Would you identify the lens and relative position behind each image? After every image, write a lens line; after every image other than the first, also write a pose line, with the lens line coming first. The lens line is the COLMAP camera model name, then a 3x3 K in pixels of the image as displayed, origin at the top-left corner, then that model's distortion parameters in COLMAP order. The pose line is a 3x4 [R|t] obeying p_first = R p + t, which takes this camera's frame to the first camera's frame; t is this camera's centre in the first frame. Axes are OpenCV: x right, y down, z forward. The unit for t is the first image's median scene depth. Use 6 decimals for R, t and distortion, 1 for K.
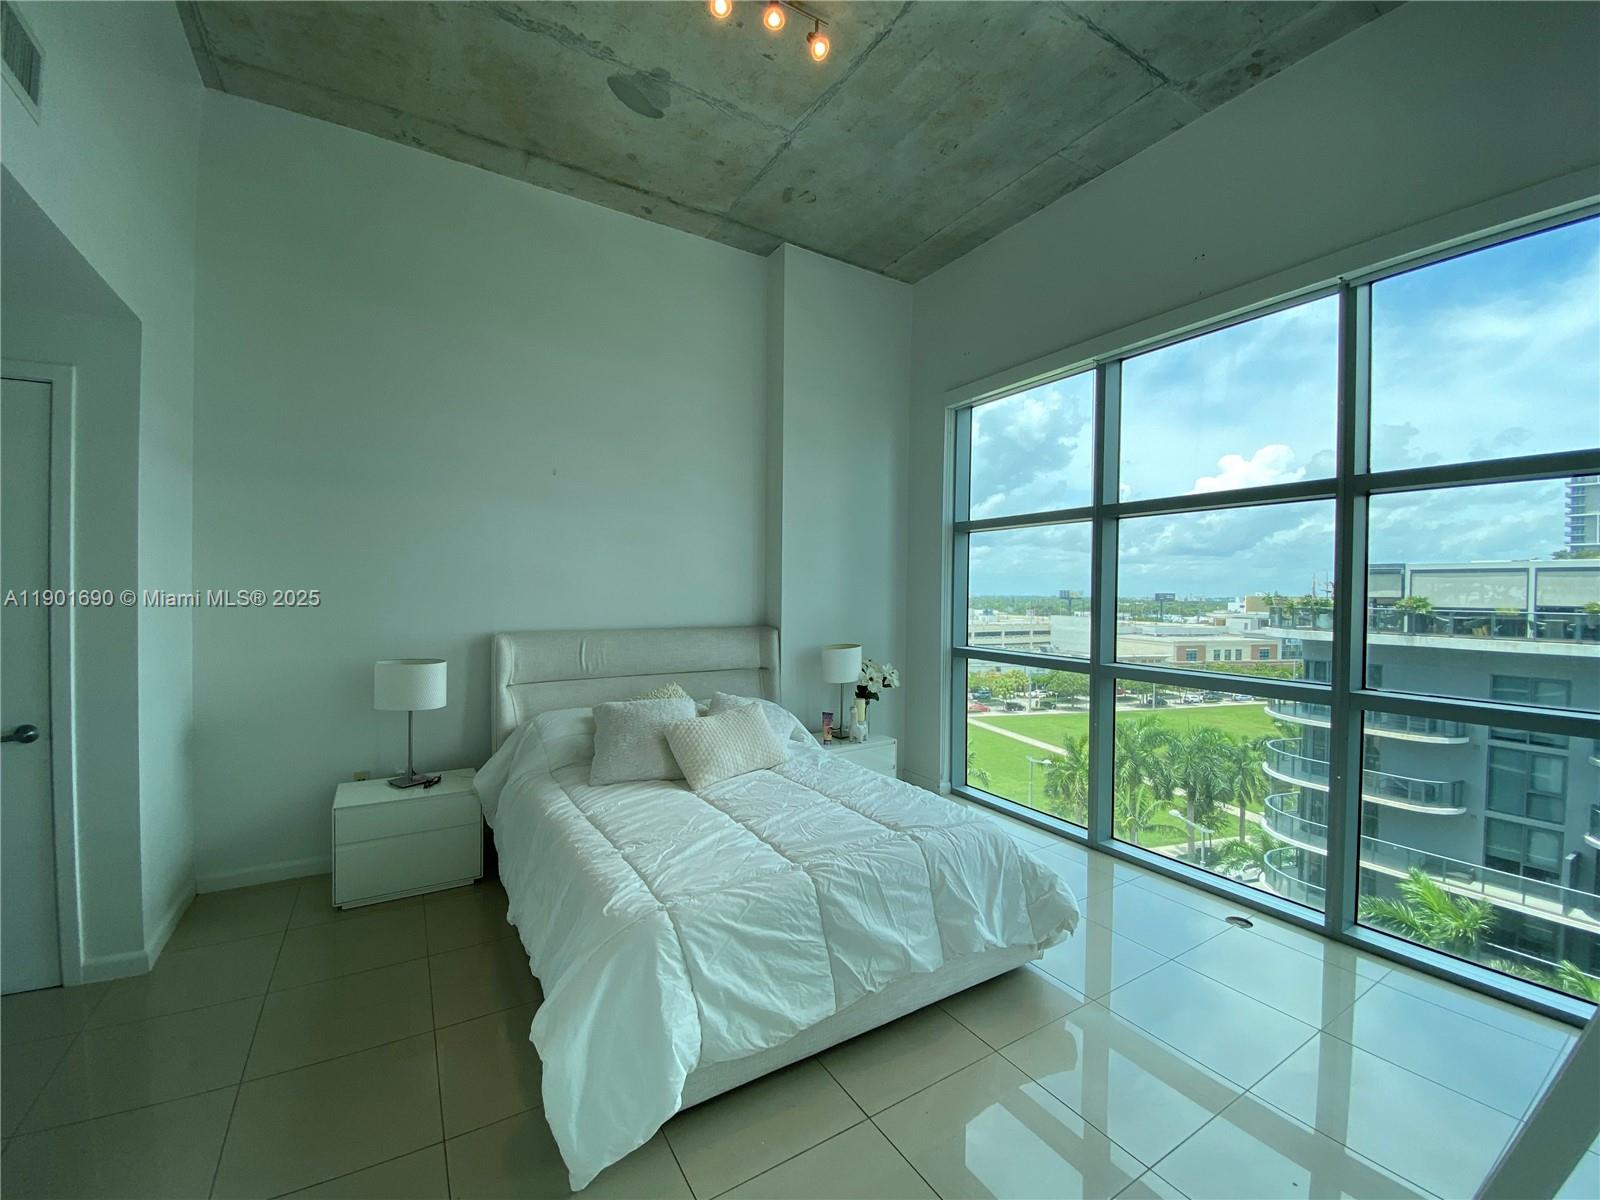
lens RADIAL K [[653.4, 0, 781.8], [0, 653.4, 600.9], [0, 0, 1]] dist [0.000047, -0.011552]
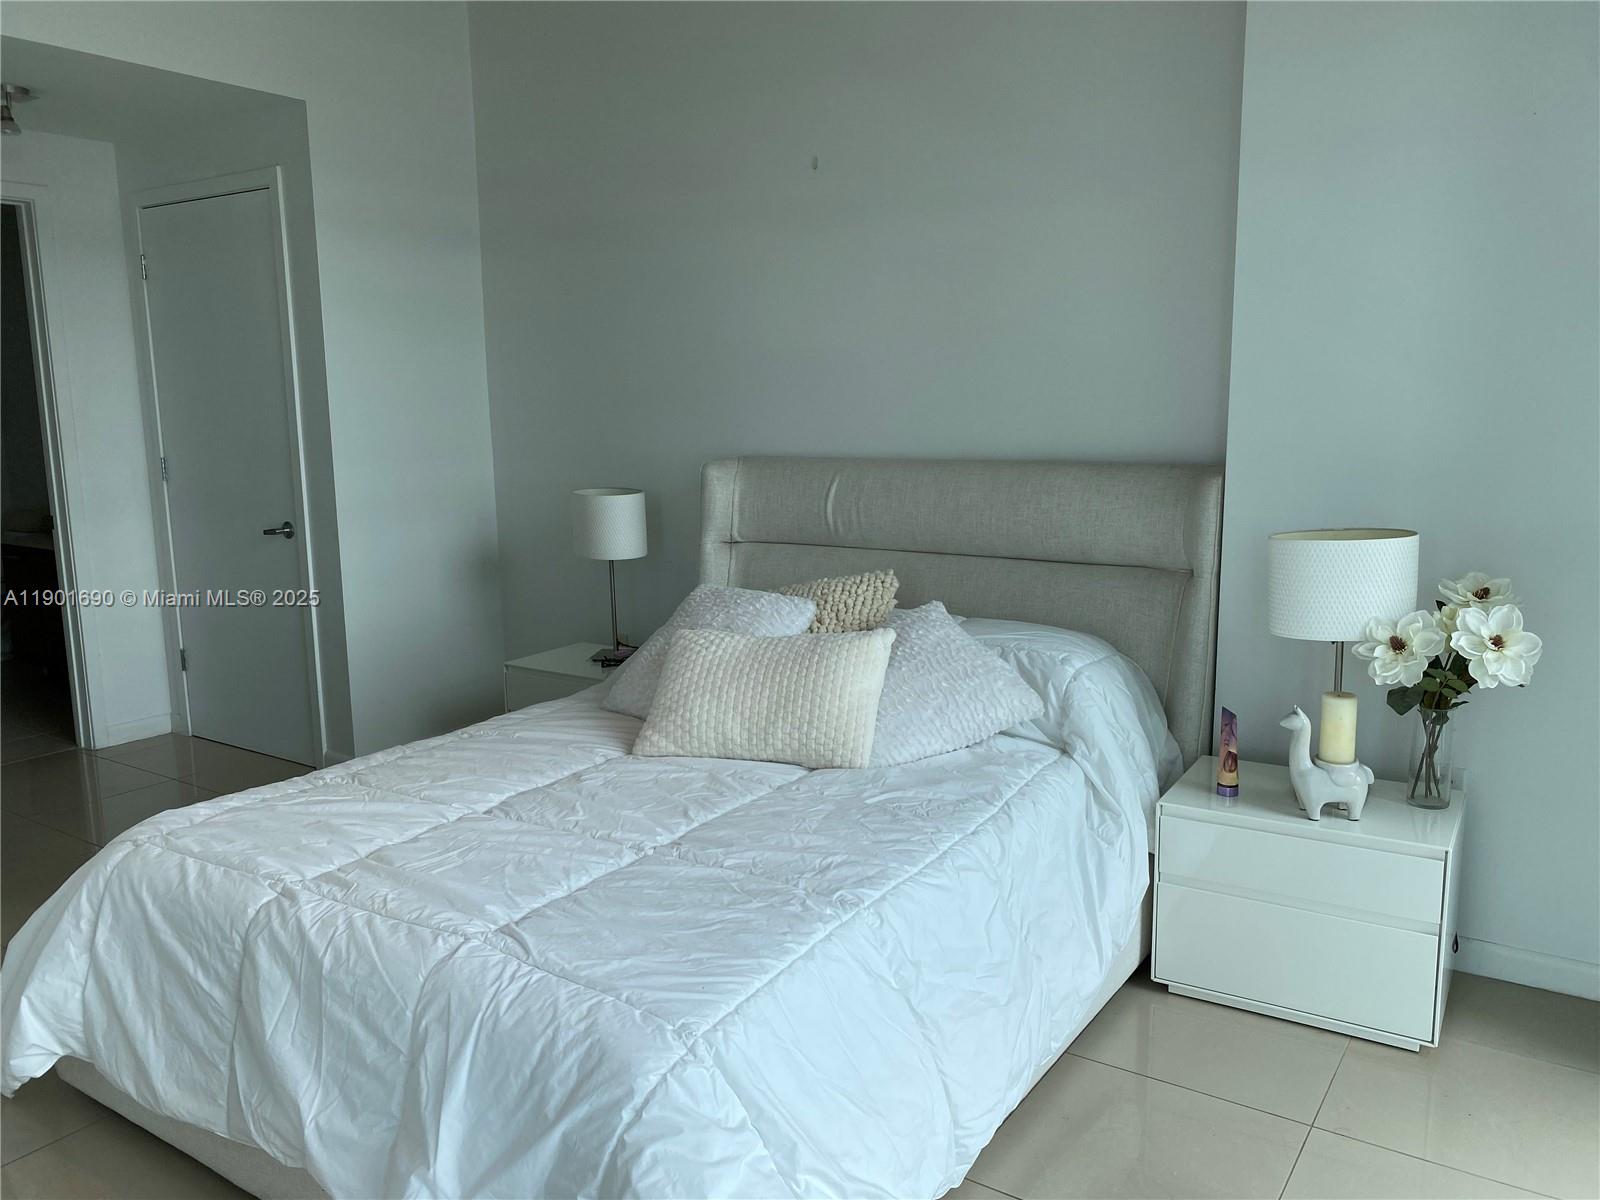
lens RADIAL K [[1214.5, 0, 809.2], [0, 1214.5, 602.2], [0, 0, 1]] dist [0.035941, -0.074210]
pose [[0.423601, 0.138144, -0.895253, 0.927987], [0.001339, 0.988206, 0.153121, 0.015163], [0.905848, -0.066061, 0.418421, 0.834847]]
